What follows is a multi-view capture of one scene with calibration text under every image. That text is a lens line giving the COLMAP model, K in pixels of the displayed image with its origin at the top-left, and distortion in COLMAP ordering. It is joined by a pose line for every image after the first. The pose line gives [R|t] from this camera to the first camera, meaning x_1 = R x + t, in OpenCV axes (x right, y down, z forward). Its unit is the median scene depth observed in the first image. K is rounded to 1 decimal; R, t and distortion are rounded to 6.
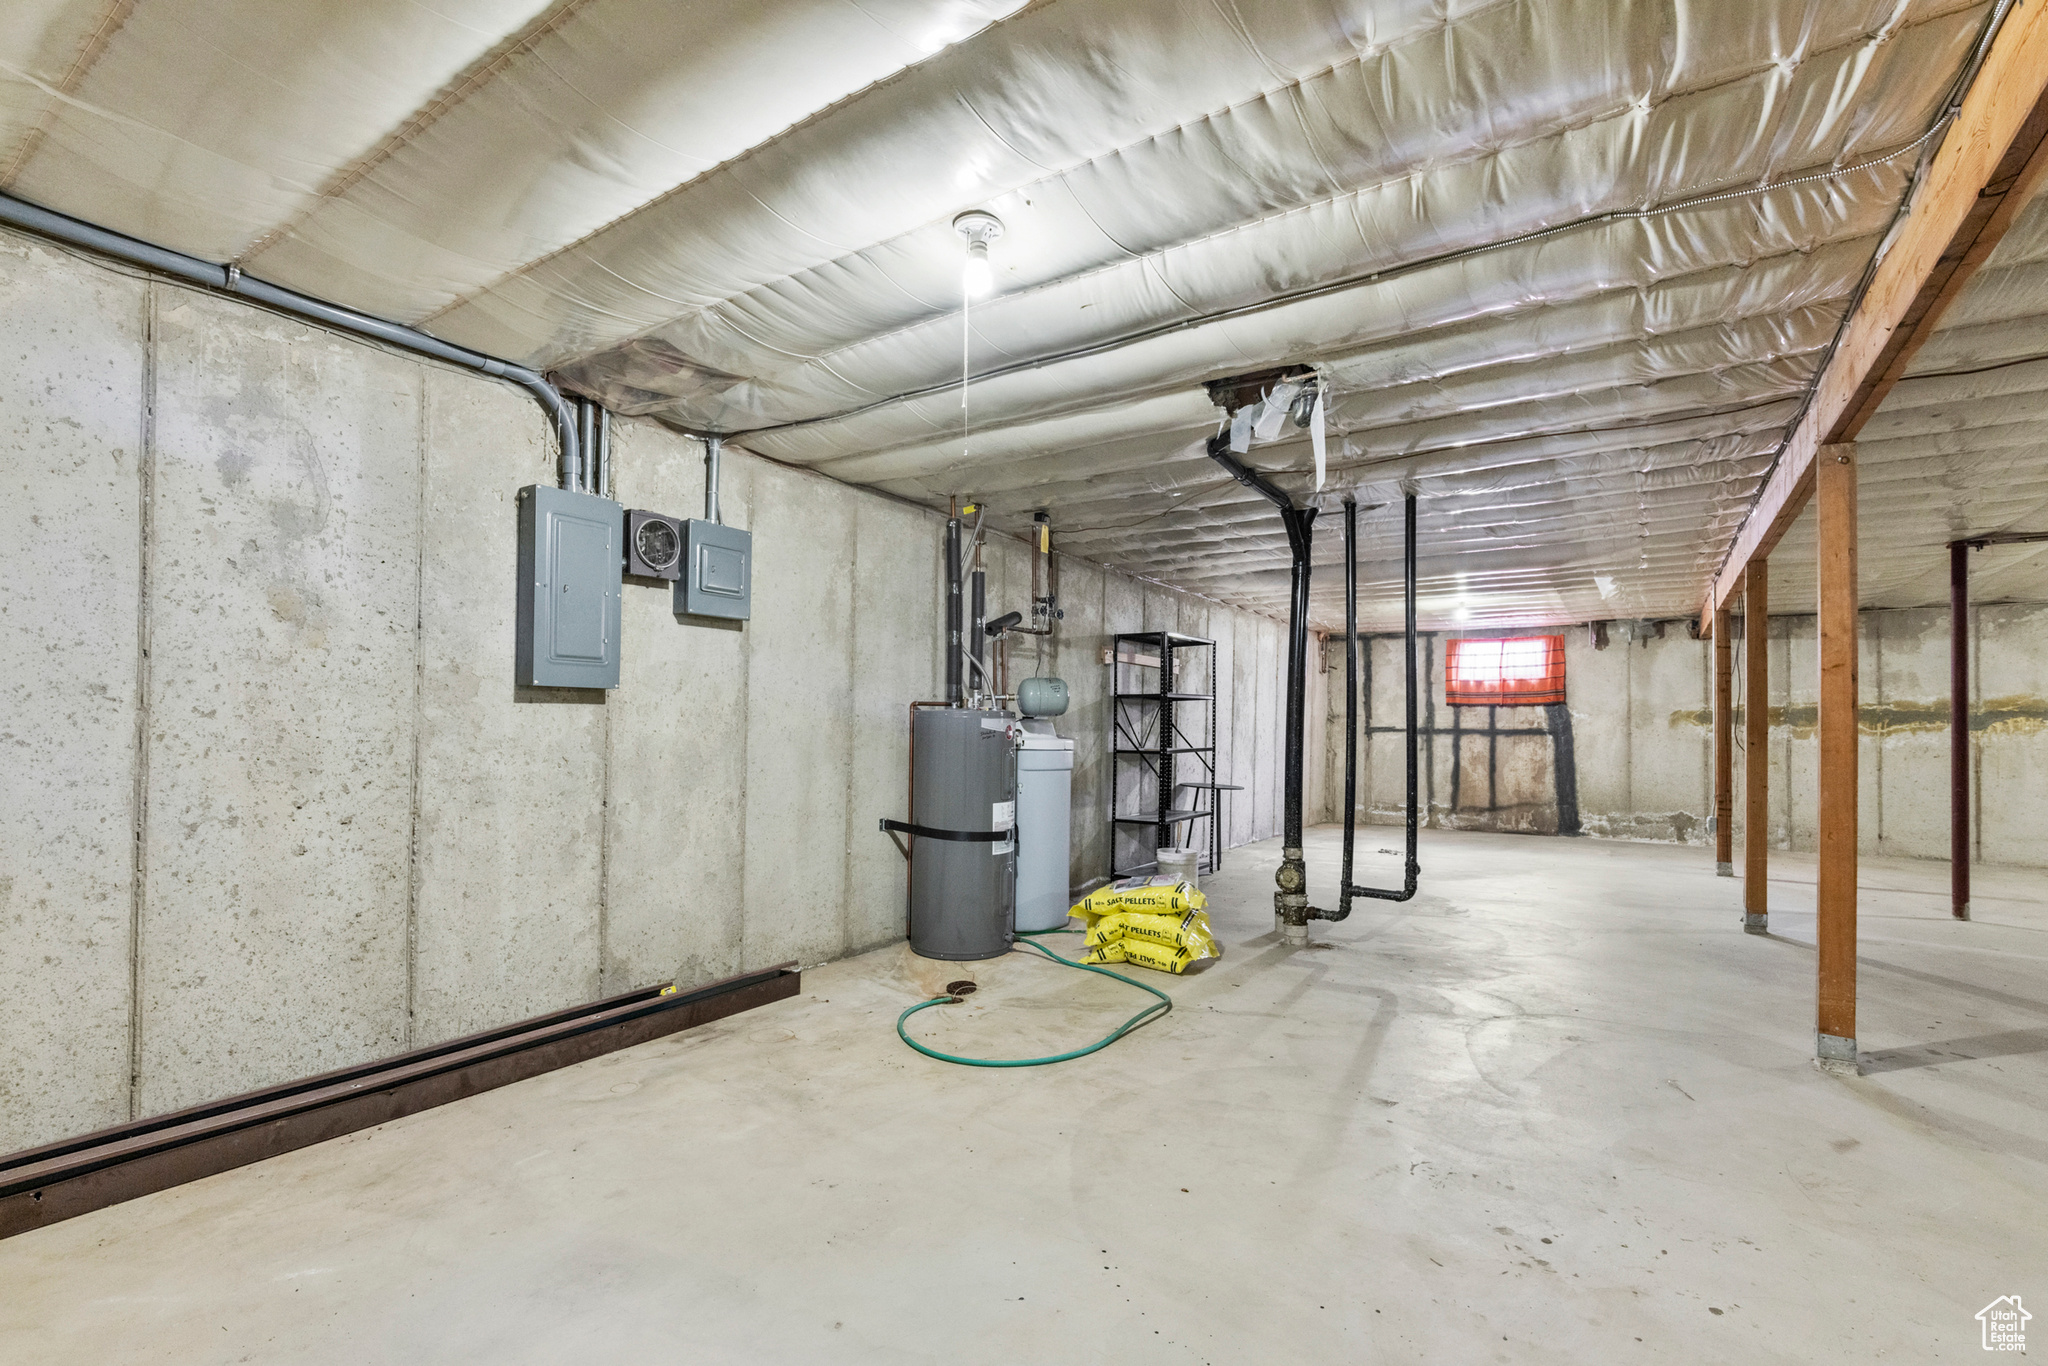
lens RADIAL K [[931.1, 0, 976.3], [0, 931.1, 716.4], [0, 0, 1]] dist [0.019138, 0.000702]
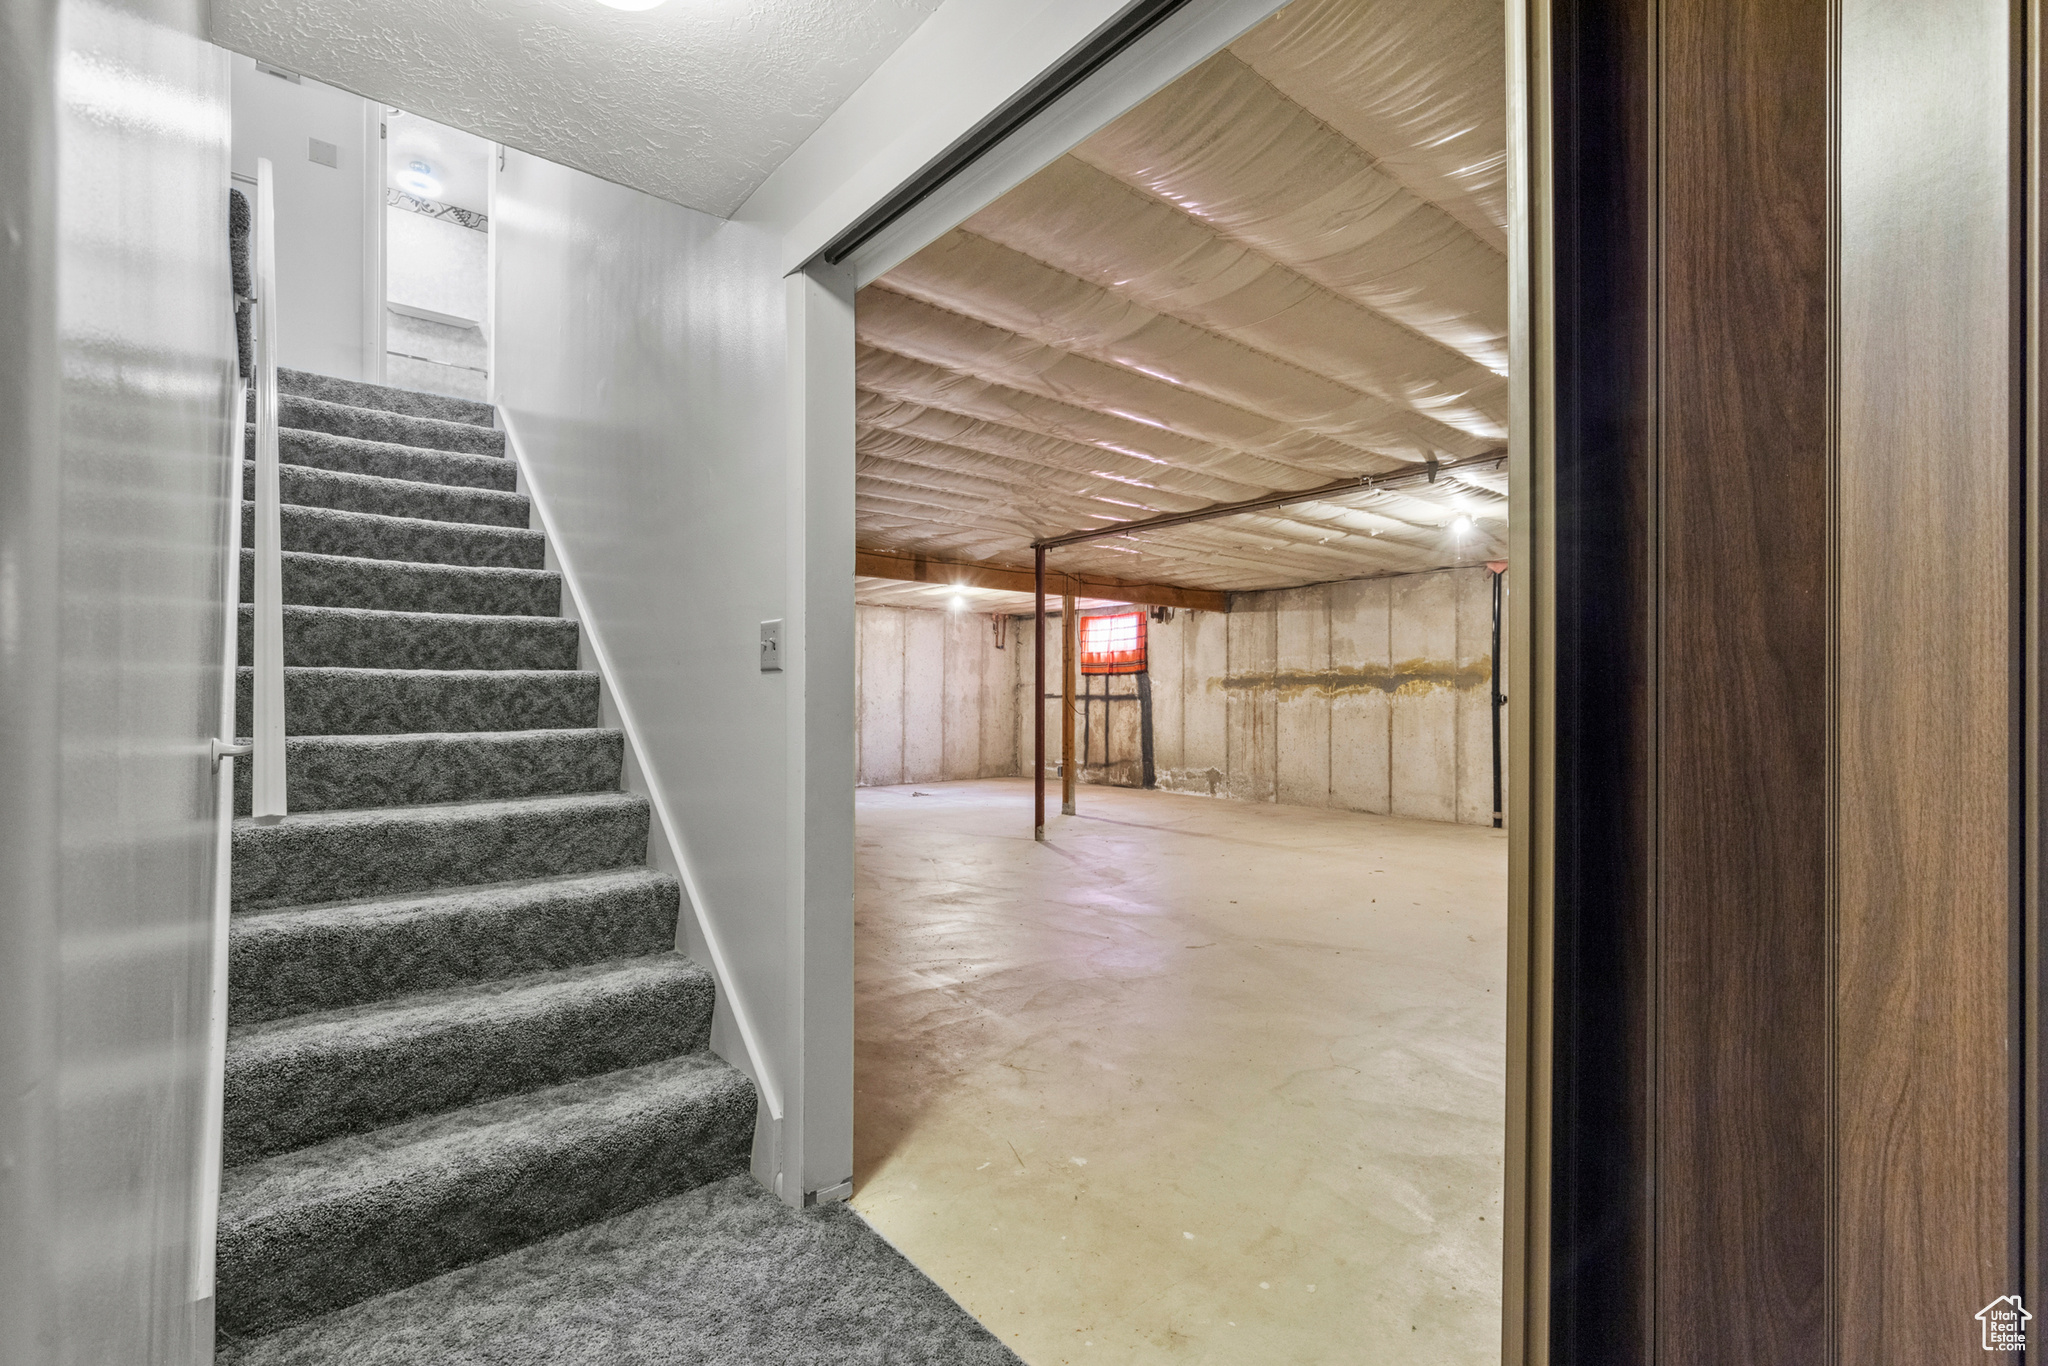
lens RADIAL K [[931.1, 0, 1033.8], [0, 931.1, 690.4], [0, 0, 1]] dist [0.019138, 0.000702]
pose [[0.952961, -0.009685, -0.302938, 0.832999], [0.010268, 0.999947, 0.000332, 0.006817], [0.302919, -0.003427, 0.953010, -0.112218]]
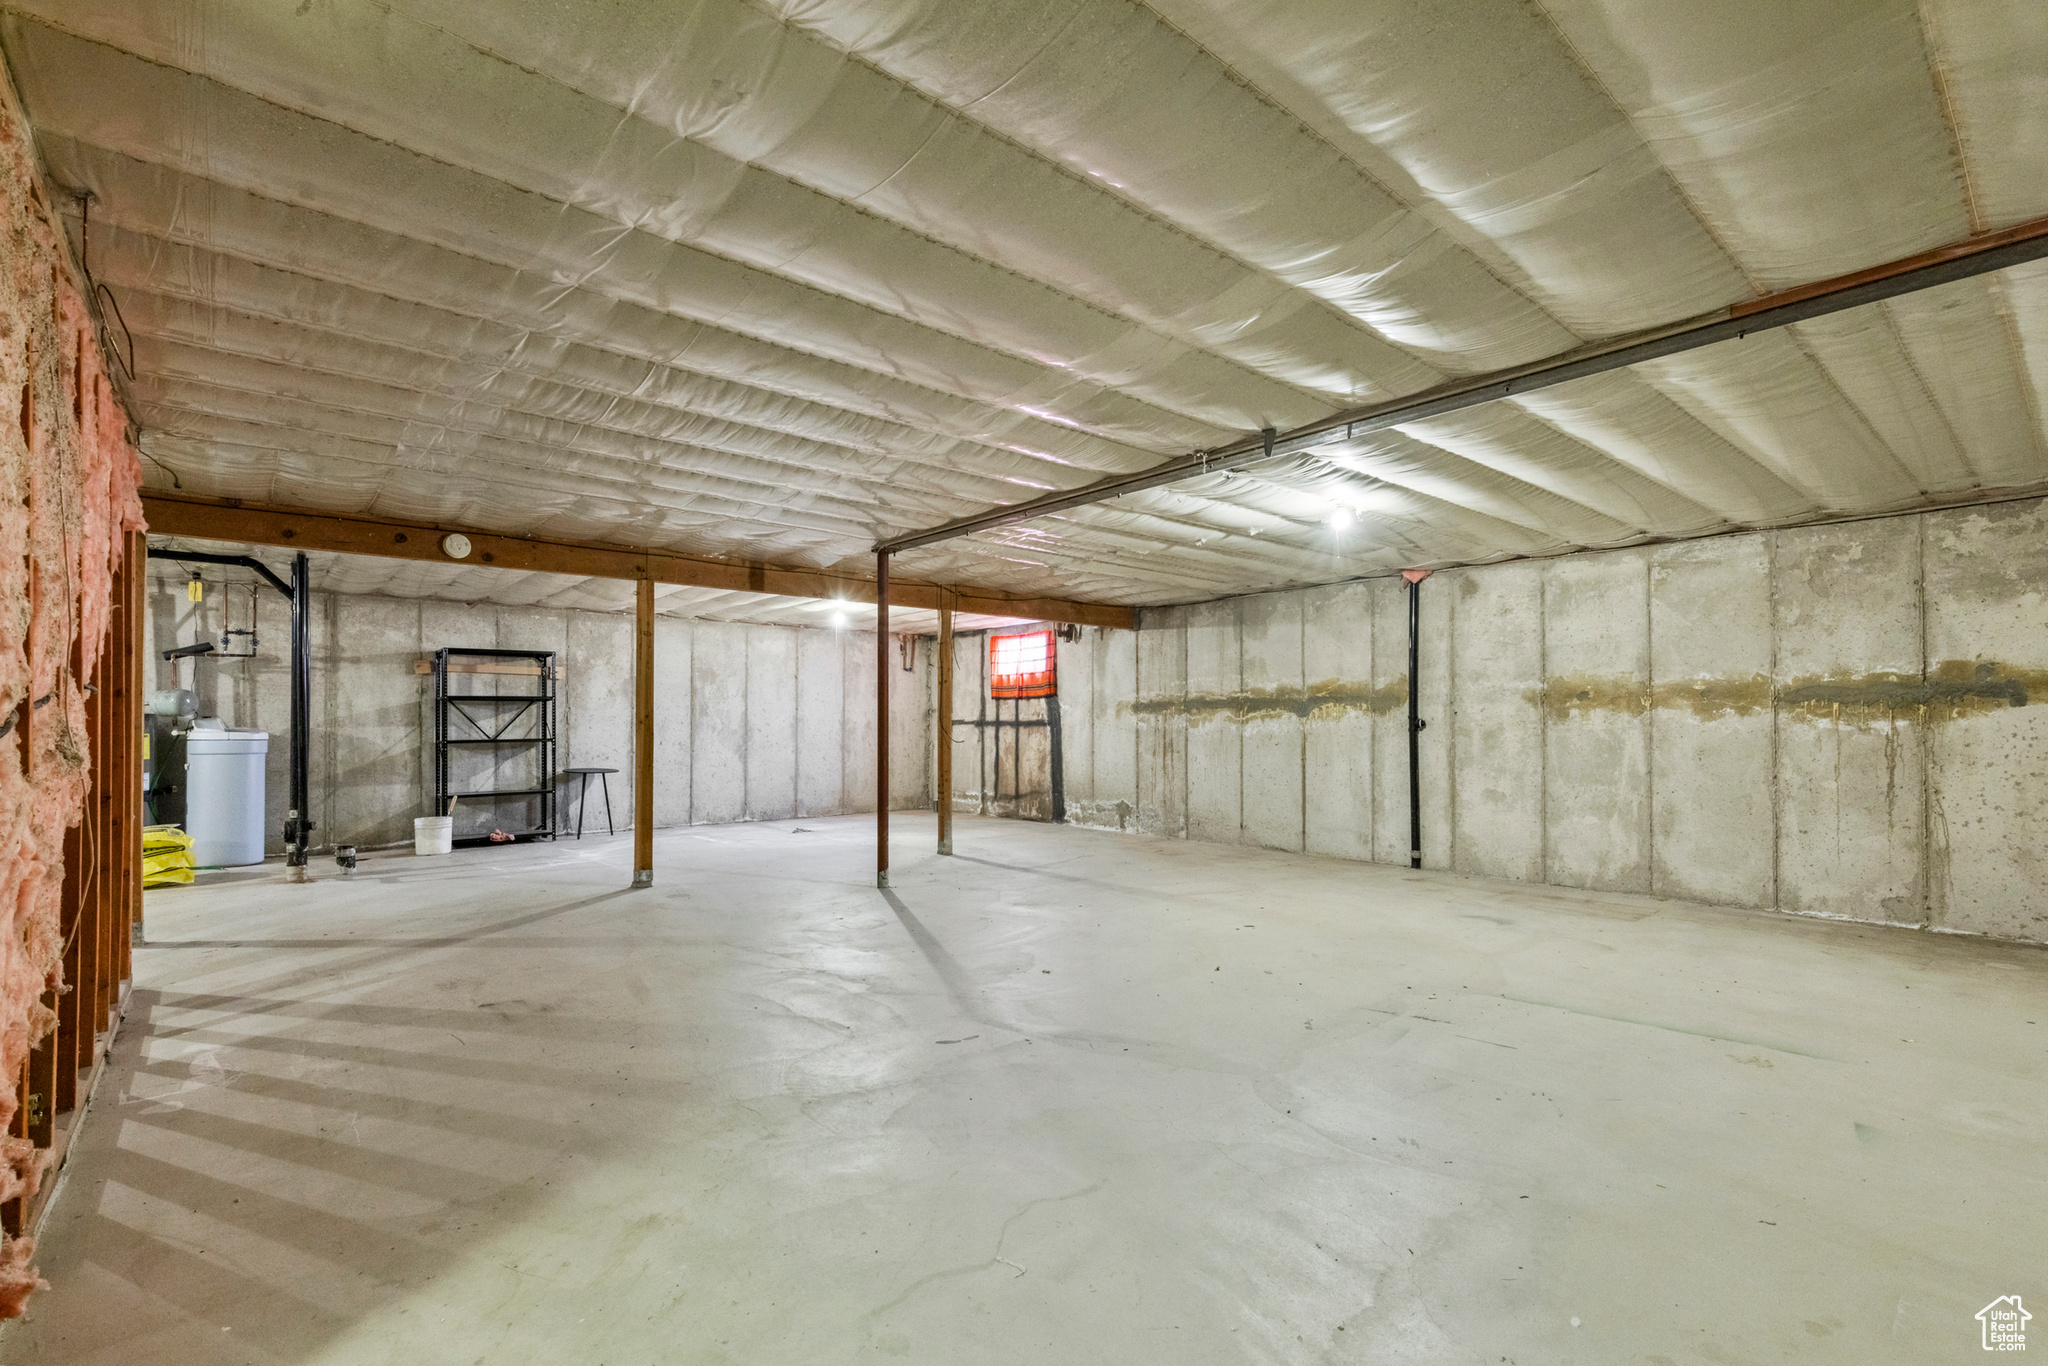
lens RADIAL K [[931.1, 0, 1037.8], [0, 931.1, 732.2], [0, 0, 1]] dist [0.019138, 0.000702]
pose [[0.956210, -0.007501, -0.292585, 0.903771], [0.013312, 0.999752, 0.017877, 0.008072], [0.292378, -0.020989, 0.956072, 0.008483]]
